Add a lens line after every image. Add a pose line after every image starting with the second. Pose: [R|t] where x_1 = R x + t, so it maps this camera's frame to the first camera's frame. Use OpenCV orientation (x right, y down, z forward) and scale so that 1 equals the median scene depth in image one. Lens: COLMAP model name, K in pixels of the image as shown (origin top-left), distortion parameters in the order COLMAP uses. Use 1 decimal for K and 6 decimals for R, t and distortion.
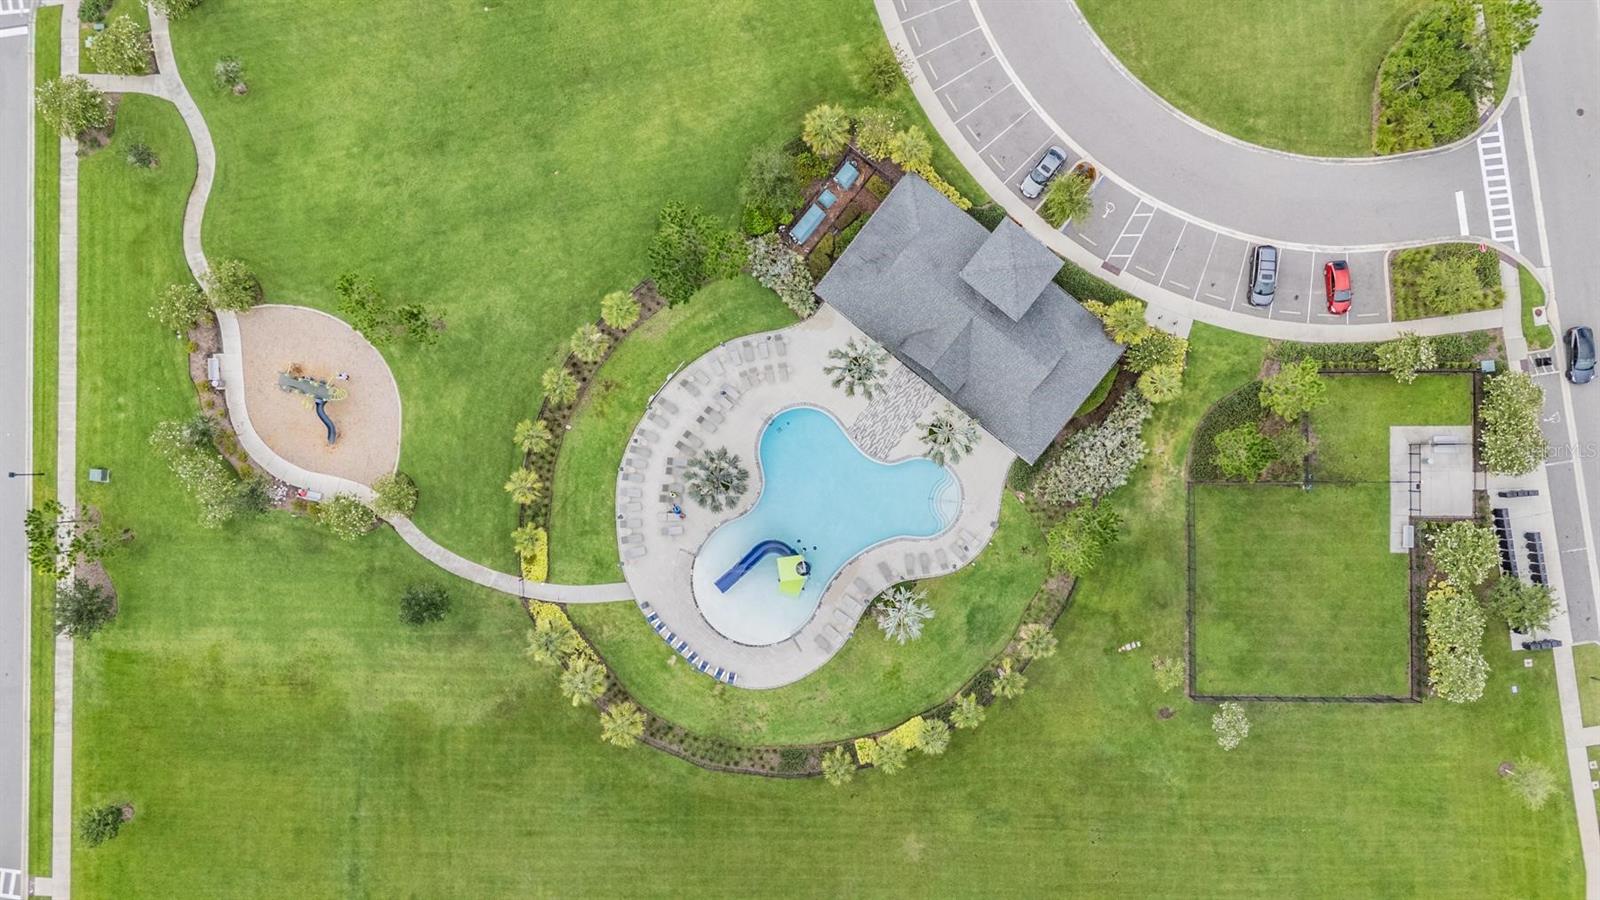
lens RADIAL K [[1176.2, 0, 800.0], [0, 1176.2, 450.0], [0, 0, 1]] dist [0.083142, -0.079276]
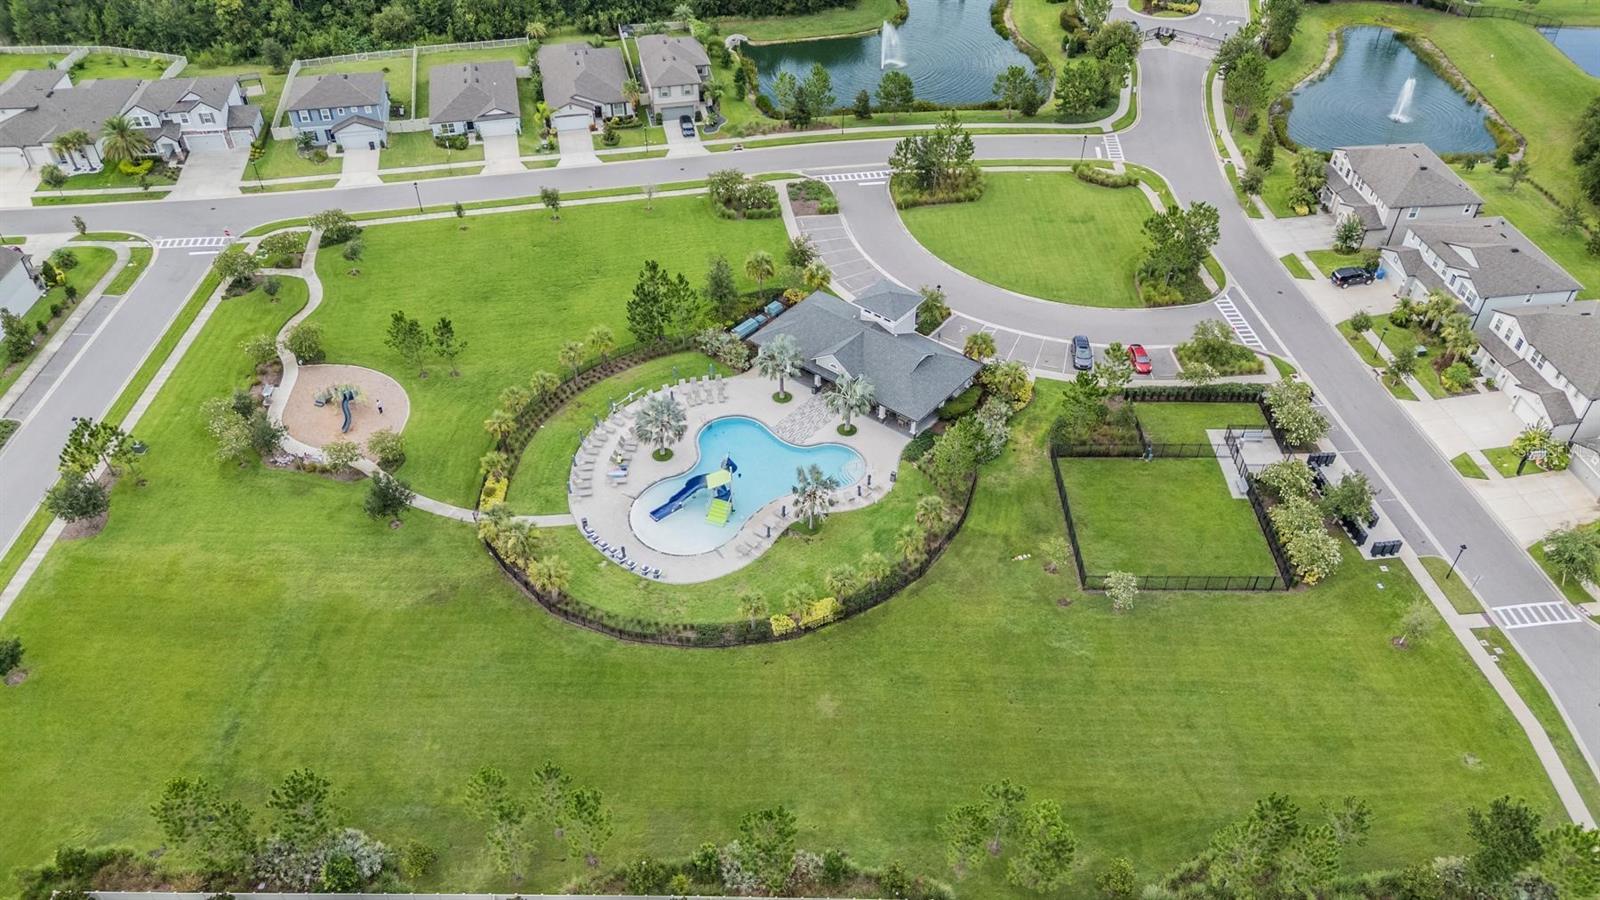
lens RADIAL K [[1176.2, 0, 800.0], [0, 1176.2, 450.0], [0, 0, 1]] dist [0.083142, -0.079276]
pose [[0.999741, 0.020446, 0.010010, 0.059189], [-0.005946, 0.658980, -0.752137, 0.922417], [-0.021975, 0.751883, 0.658930, 0.208449]]
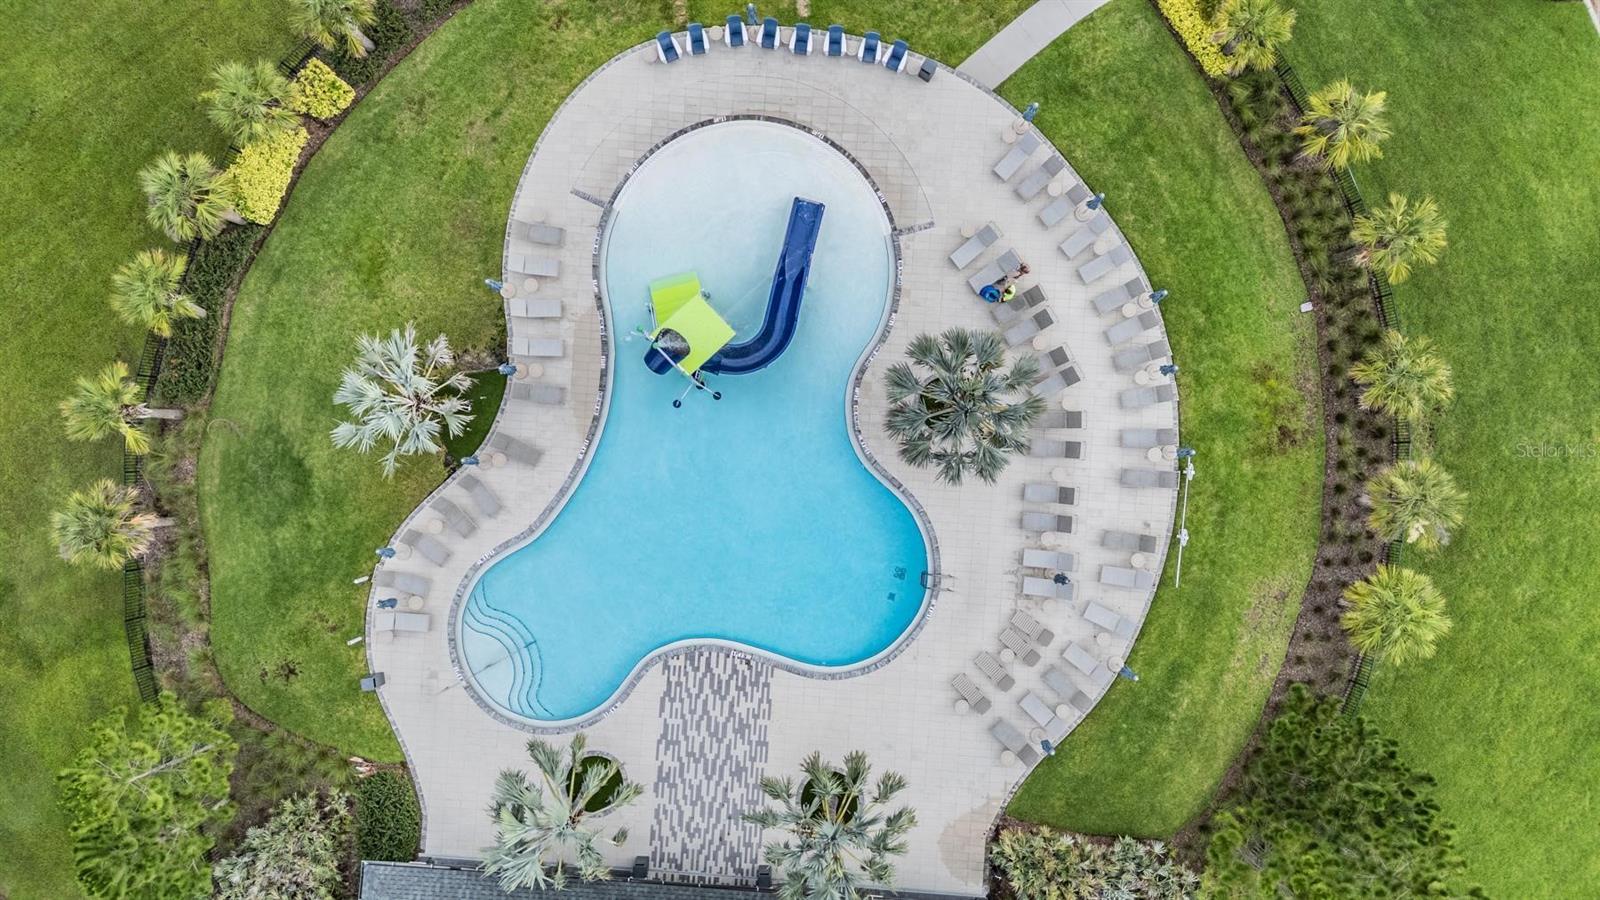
lens RADIAL K [[1176.2, 0, 800.0], [0, 1176.2, 450.0], [0, 0, 1]] dist [0.083142, -0.079276]
pose [[-0.821790, 0.569082, 0.028403, -0.026033], [-0.568926, -0.822268, 0.014065, 0.037590], [0.031359, -0.004601, 0.999498, 0.562290]]
